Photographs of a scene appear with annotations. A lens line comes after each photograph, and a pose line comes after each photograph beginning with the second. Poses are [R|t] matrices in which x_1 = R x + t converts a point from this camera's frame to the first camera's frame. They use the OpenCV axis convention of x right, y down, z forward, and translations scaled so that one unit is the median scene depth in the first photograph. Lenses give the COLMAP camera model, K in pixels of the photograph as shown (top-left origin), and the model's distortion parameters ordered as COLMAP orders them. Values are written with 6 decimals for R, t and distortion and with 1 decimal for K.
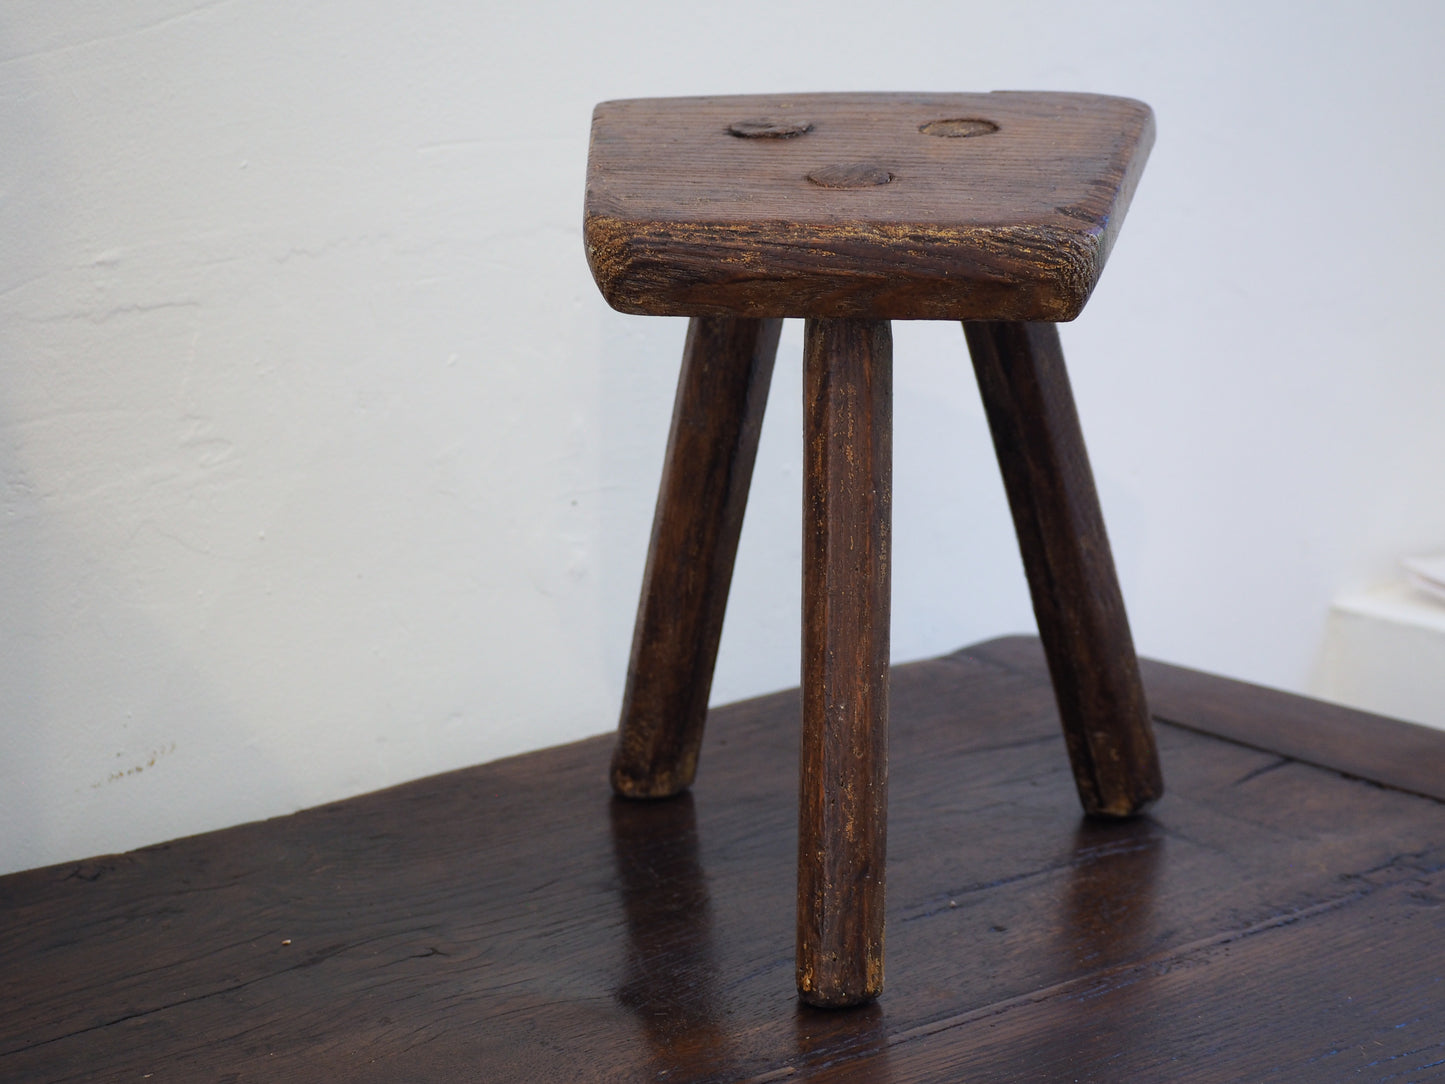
lens RADIAL K [[4254.4, 0, 726.5], [0, 4254.4, 410.6], [0, 0, 1]] dist [-0.119505, 1.689555]
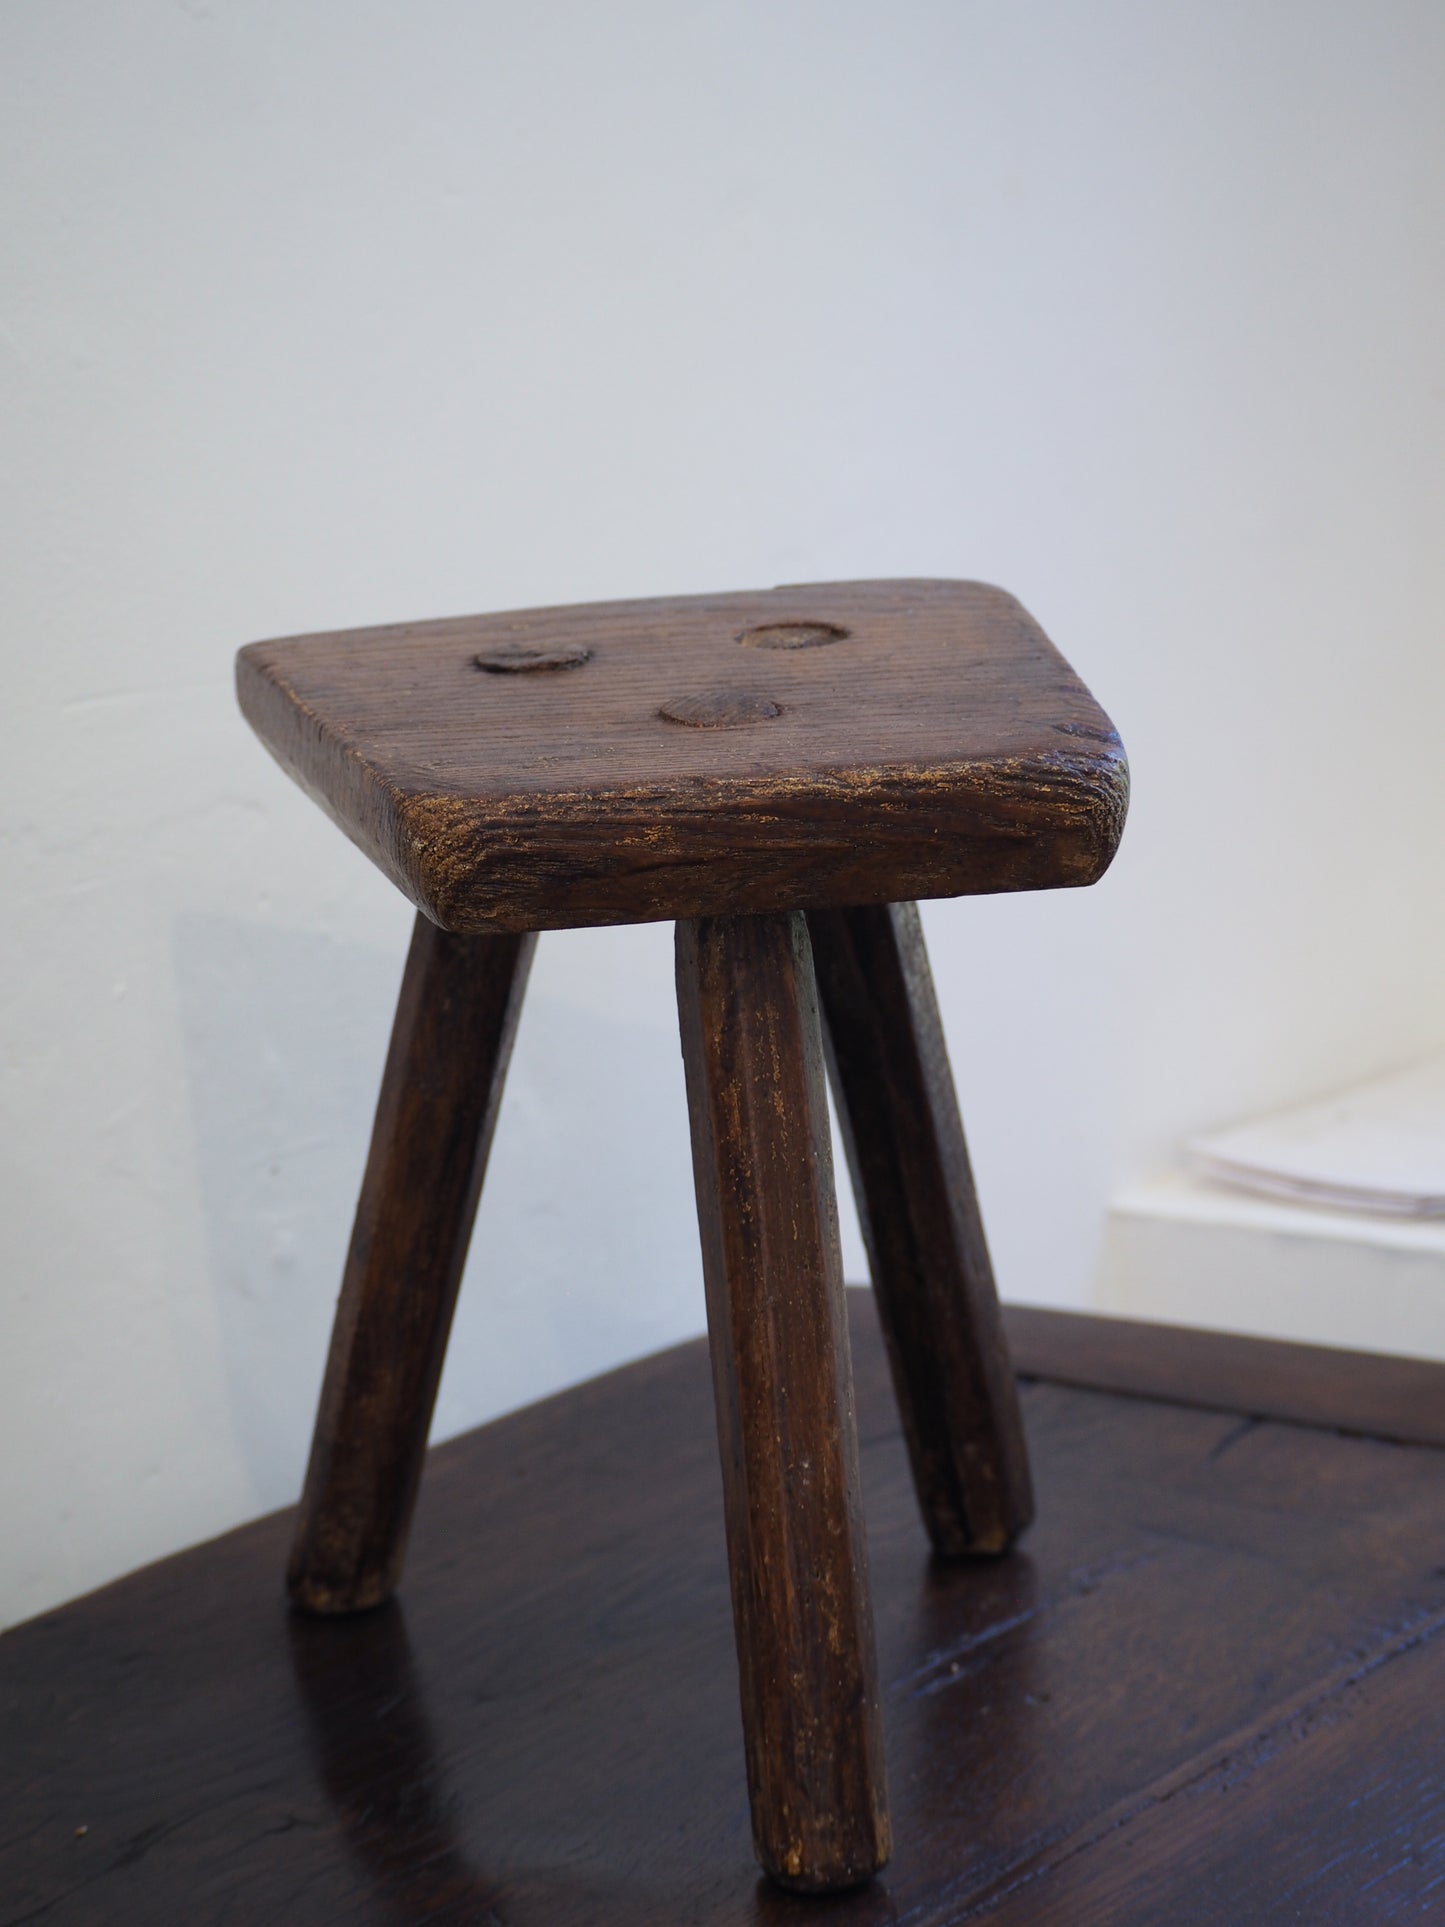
lens RADIAL K [[4548.5, 0, 722.7], [0, 4548.5, 1025.5], [0, 0, 1]] dist [-0.096172, 0.266143]
pose [[0.957403, -0.100312, 0.270770, -0.180934], [0.099507, 0.994896, 0.016738, -0.016067], [-0.271067, 0.010919, 0.962499, 0.283080]]
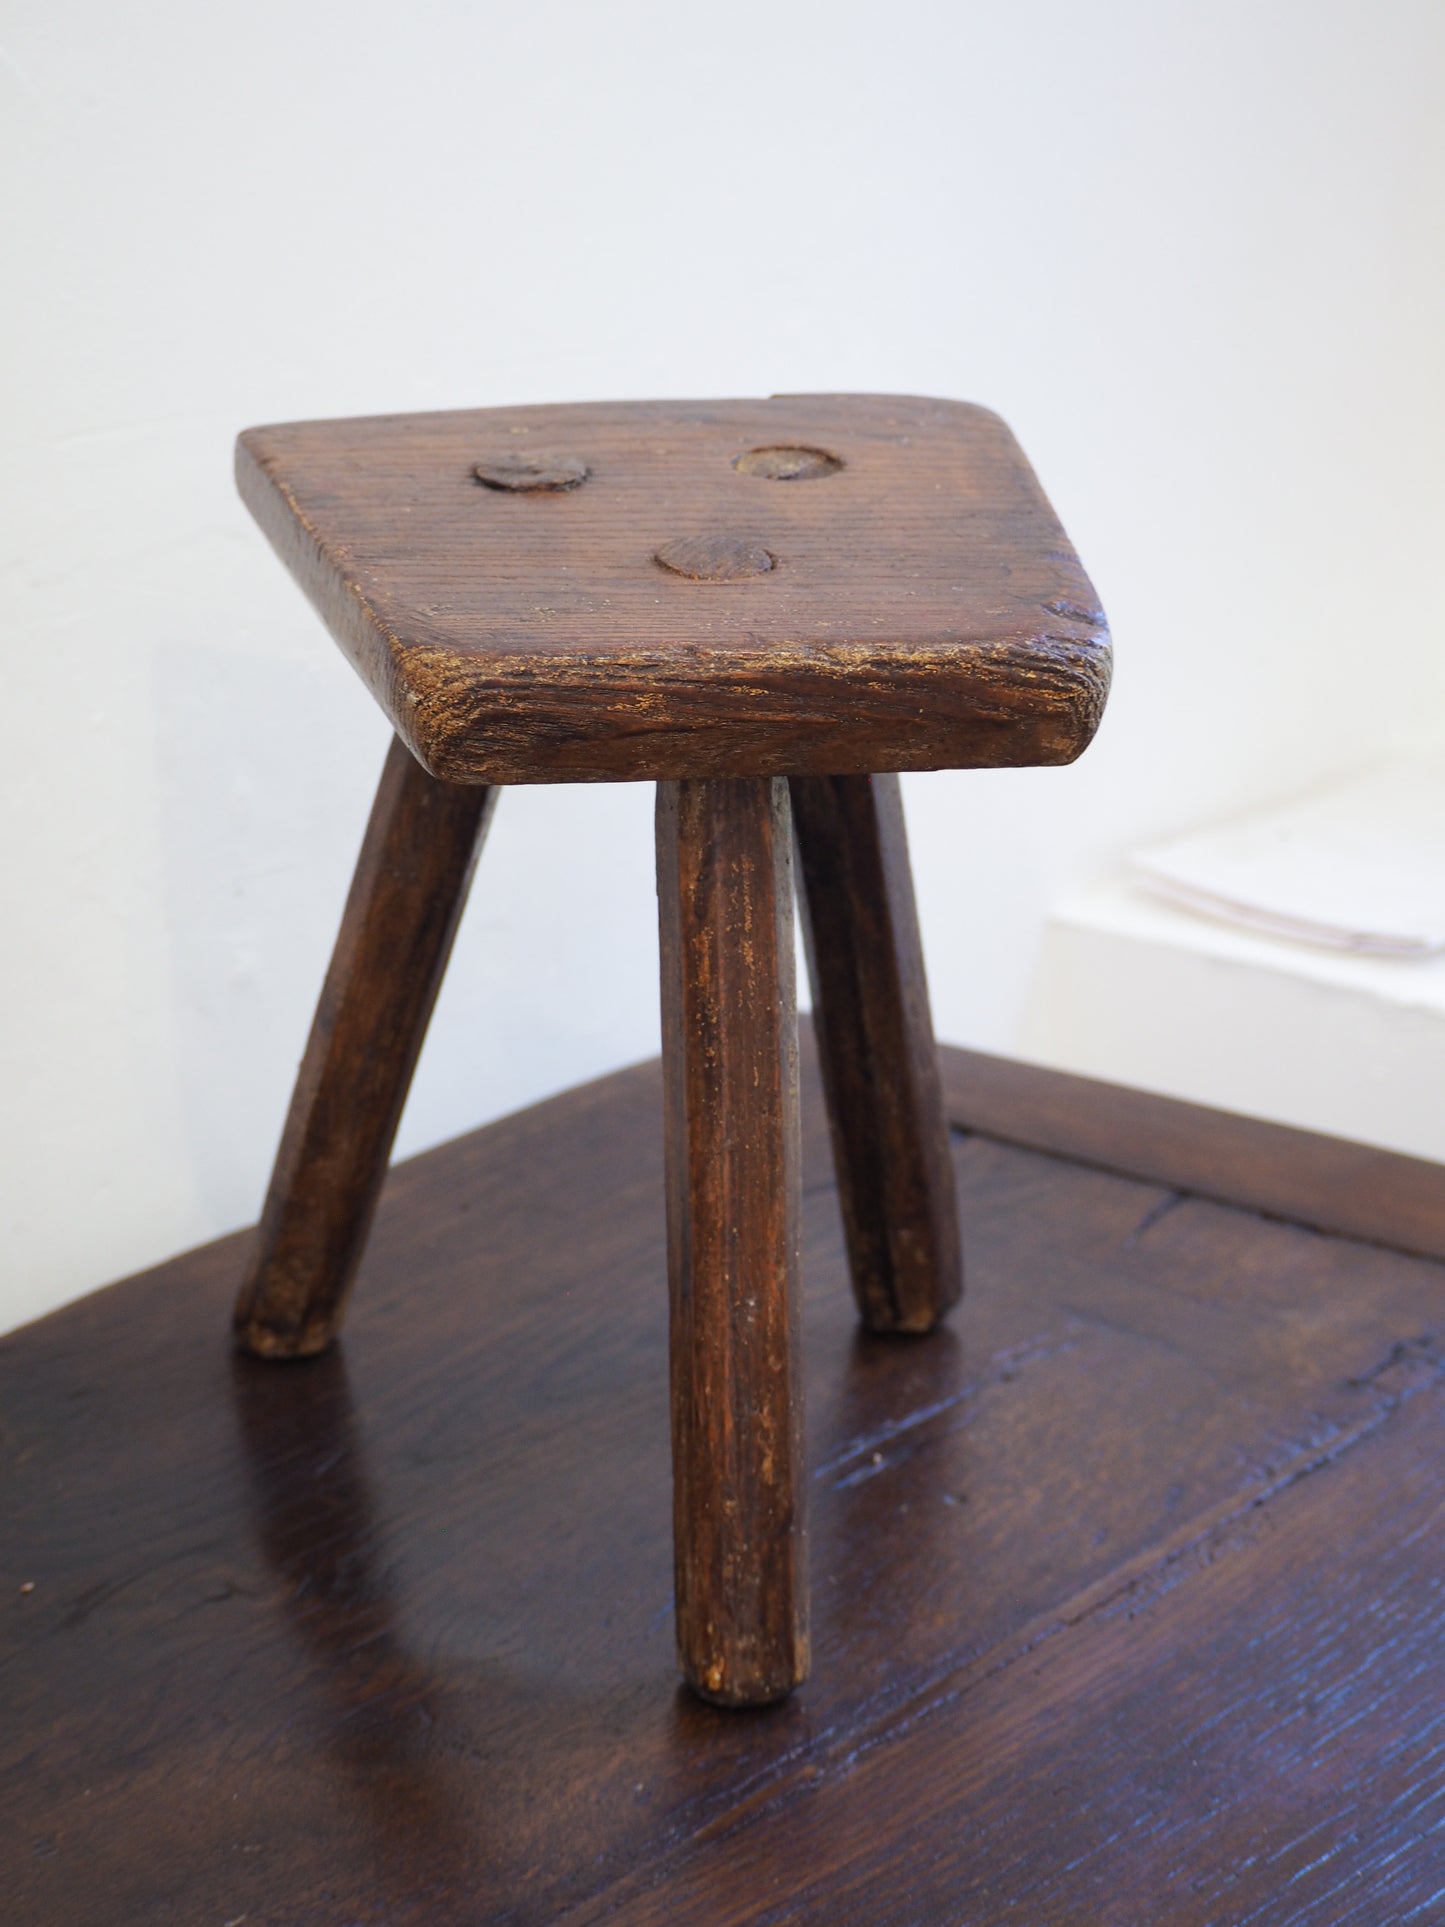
lens RADIAL K [[4546.7, 0, 722.5], [0, 4546.7, 963.5], [0, 0, 1]] dist [-0.075486, -0.029596]
pose [[0.957759, -0.067966, 0.279426, -0.189044], [0.034335, 0.991745, 0.123540, -0.082794], [-0.285516, -0.108727, 0.952186, 0.272739]]
